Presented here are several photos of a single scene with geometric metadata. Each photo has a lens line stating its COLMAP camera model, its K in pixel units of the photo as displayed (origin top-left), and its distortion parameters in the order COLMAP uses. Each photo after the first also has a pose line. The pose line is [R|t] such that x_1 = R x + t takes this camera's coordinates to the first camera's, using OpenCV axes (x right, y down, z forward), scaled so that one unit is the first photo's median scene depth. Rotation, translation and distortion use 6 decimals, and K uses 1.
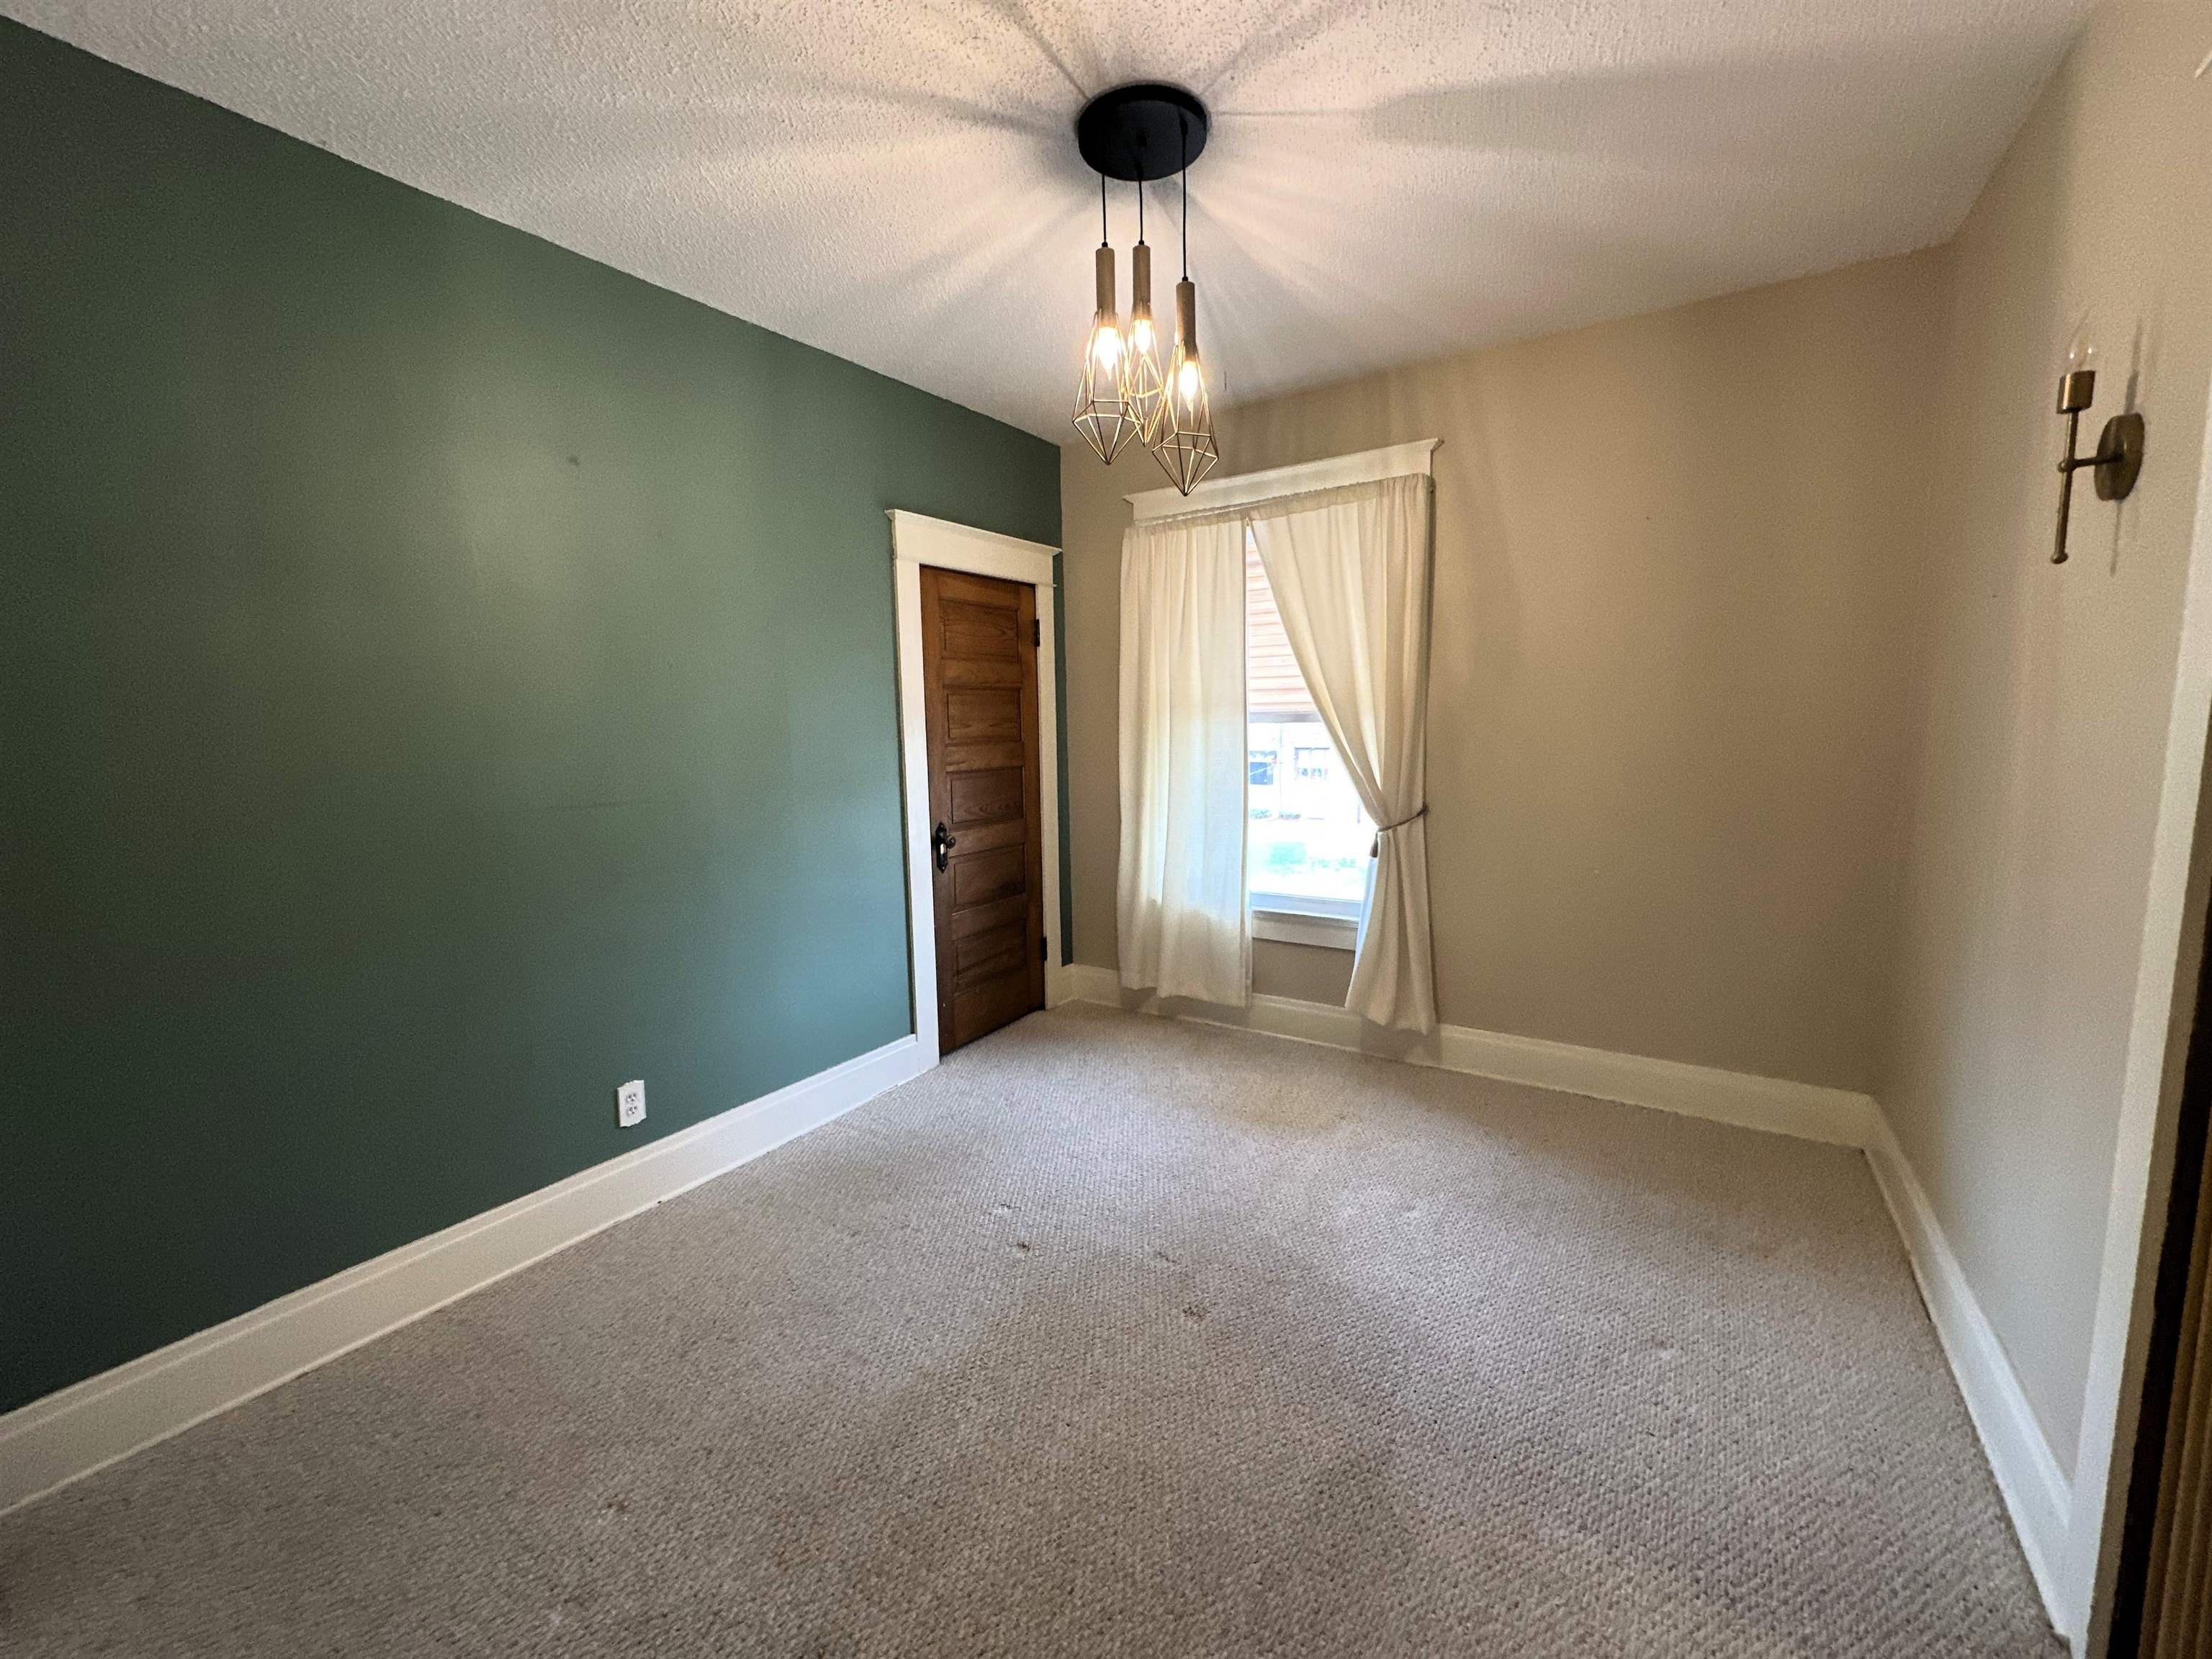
lens RADIAL K [[884.5, 0, 1106.0], [0, 884.5, 829.5], [0, 0, 1]] dist [-0.001248, -0.000103]
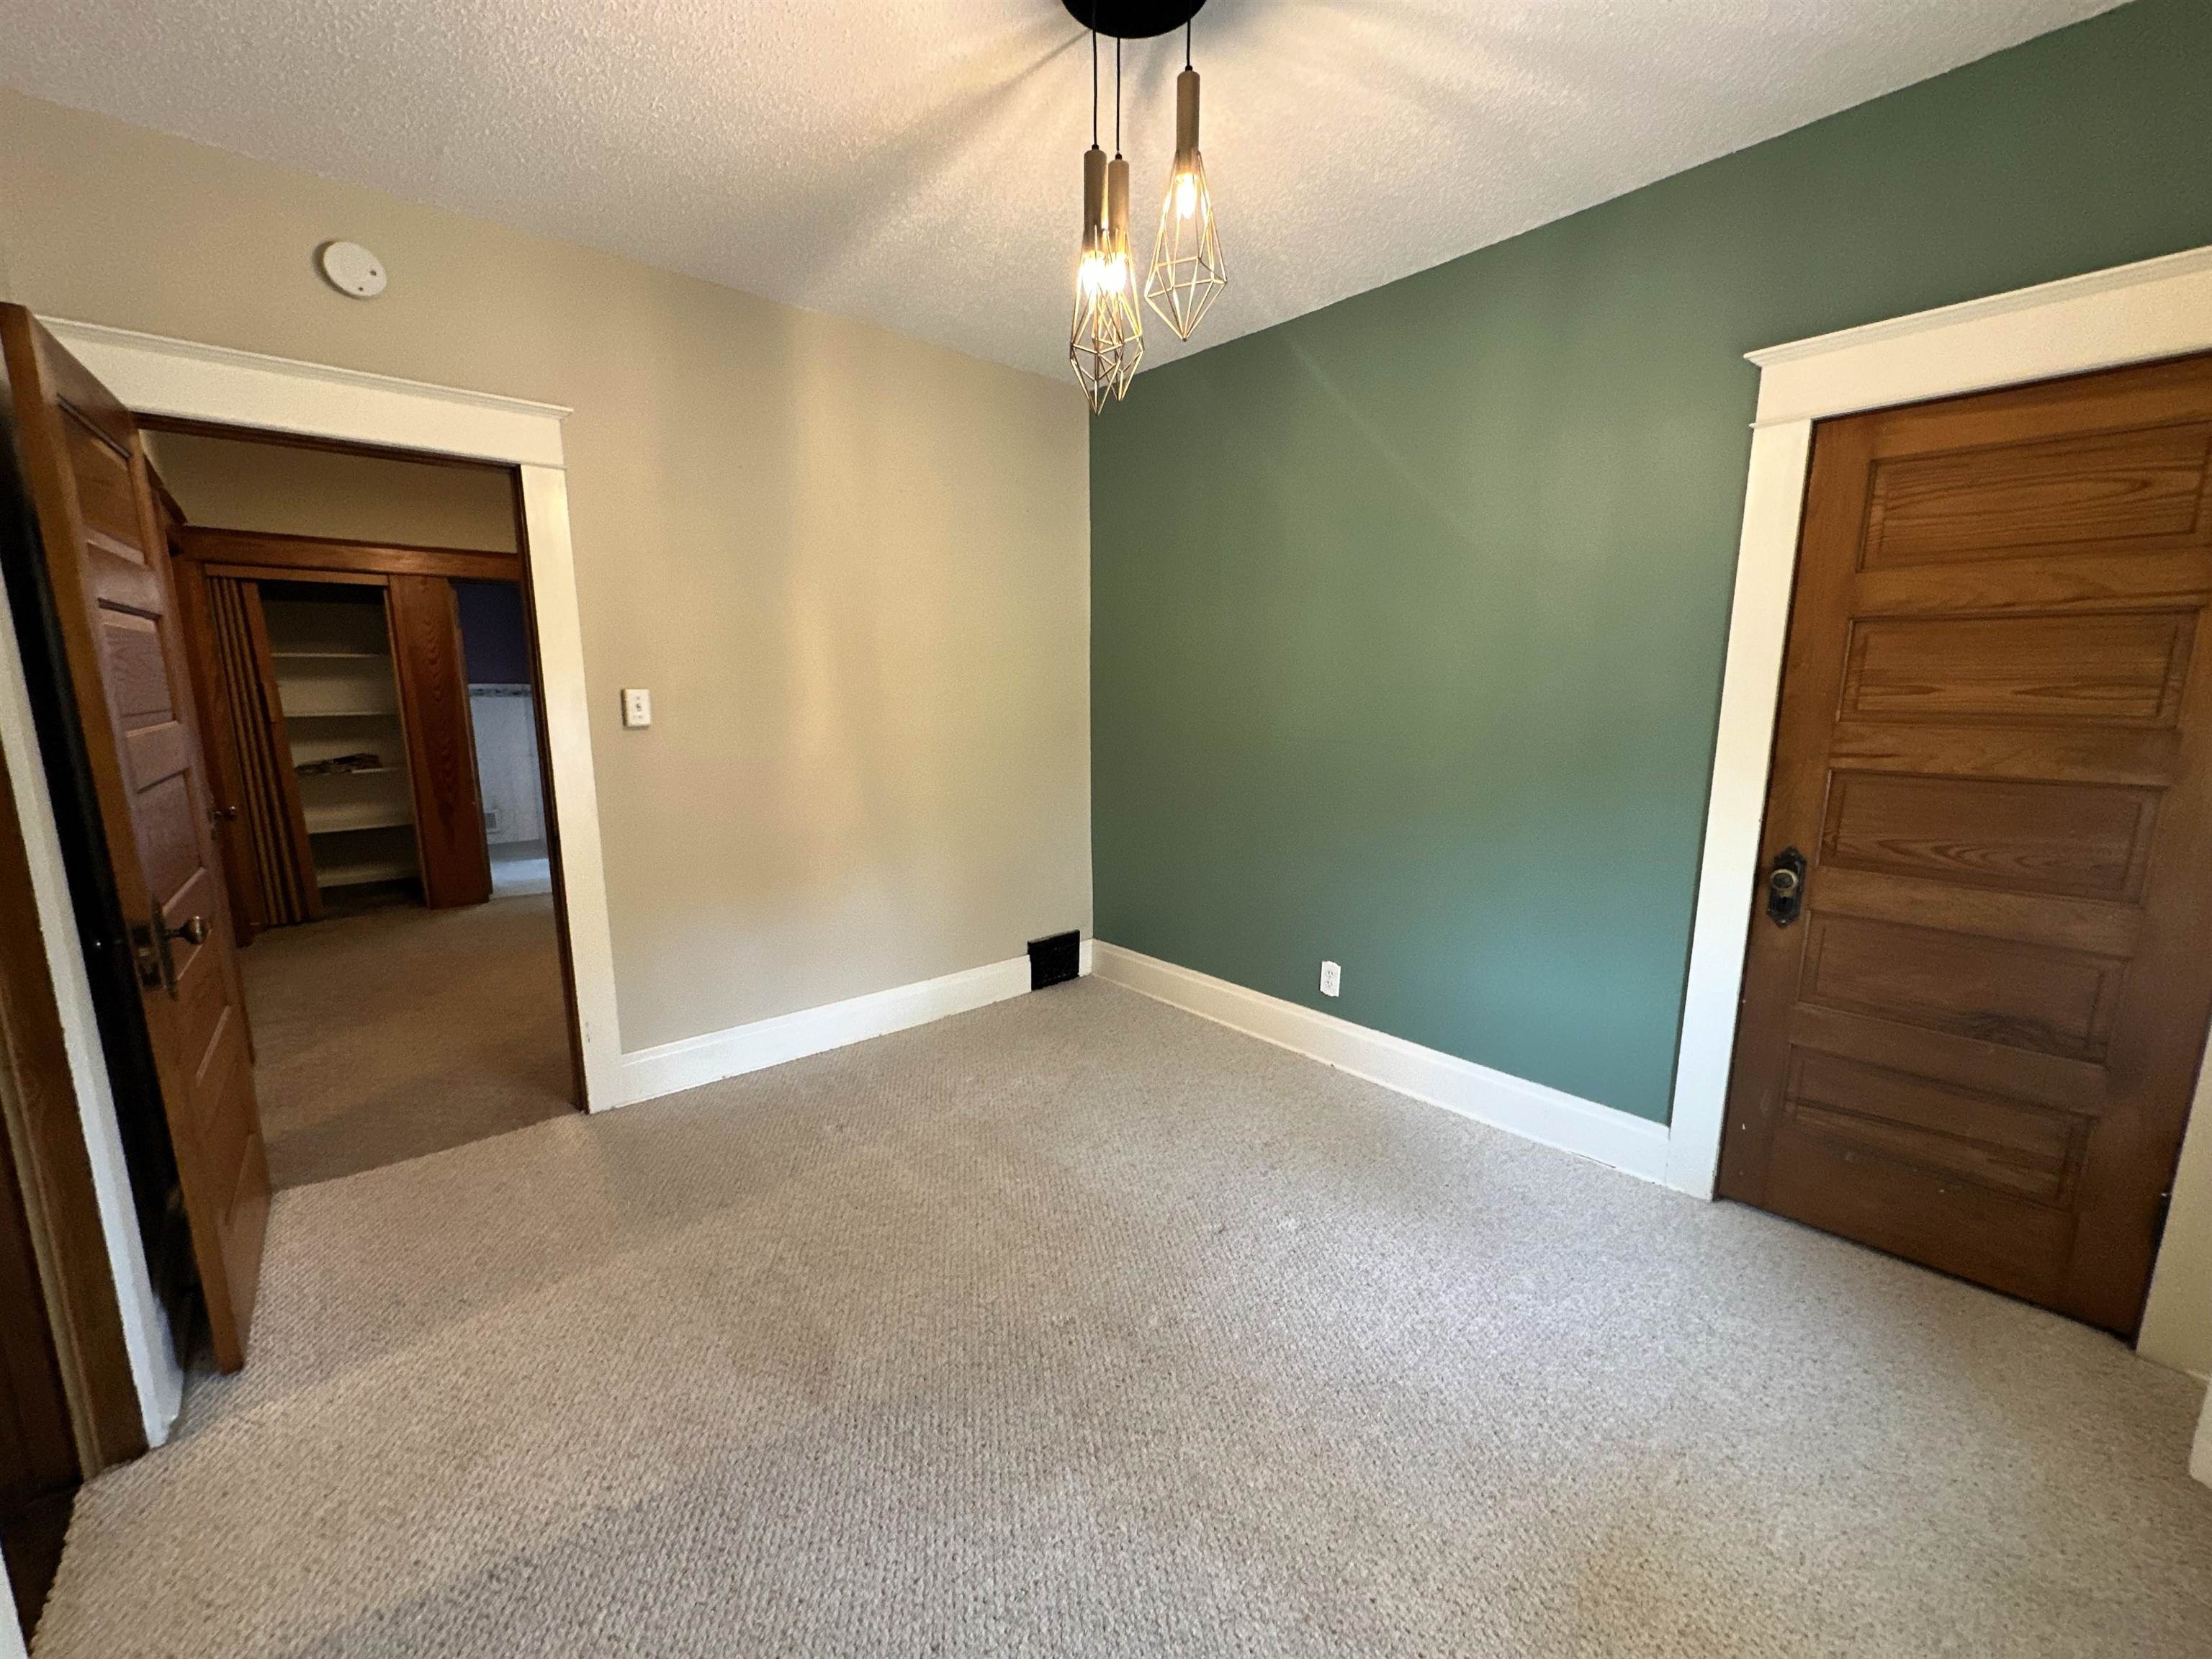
lens RADIAL K [[884.5, 0, 1106.0], [0, 884.5, 829.5], [0, 0, 1]] dist [-0.001248, -0.000103]
pose [[-0.262503, 0.179519, -0.948085, 0.571239], [-0.112294, 0.970182, 0.214795, -0.107955], [0.958375, 0.162849, -0.234517, 0.761654]]
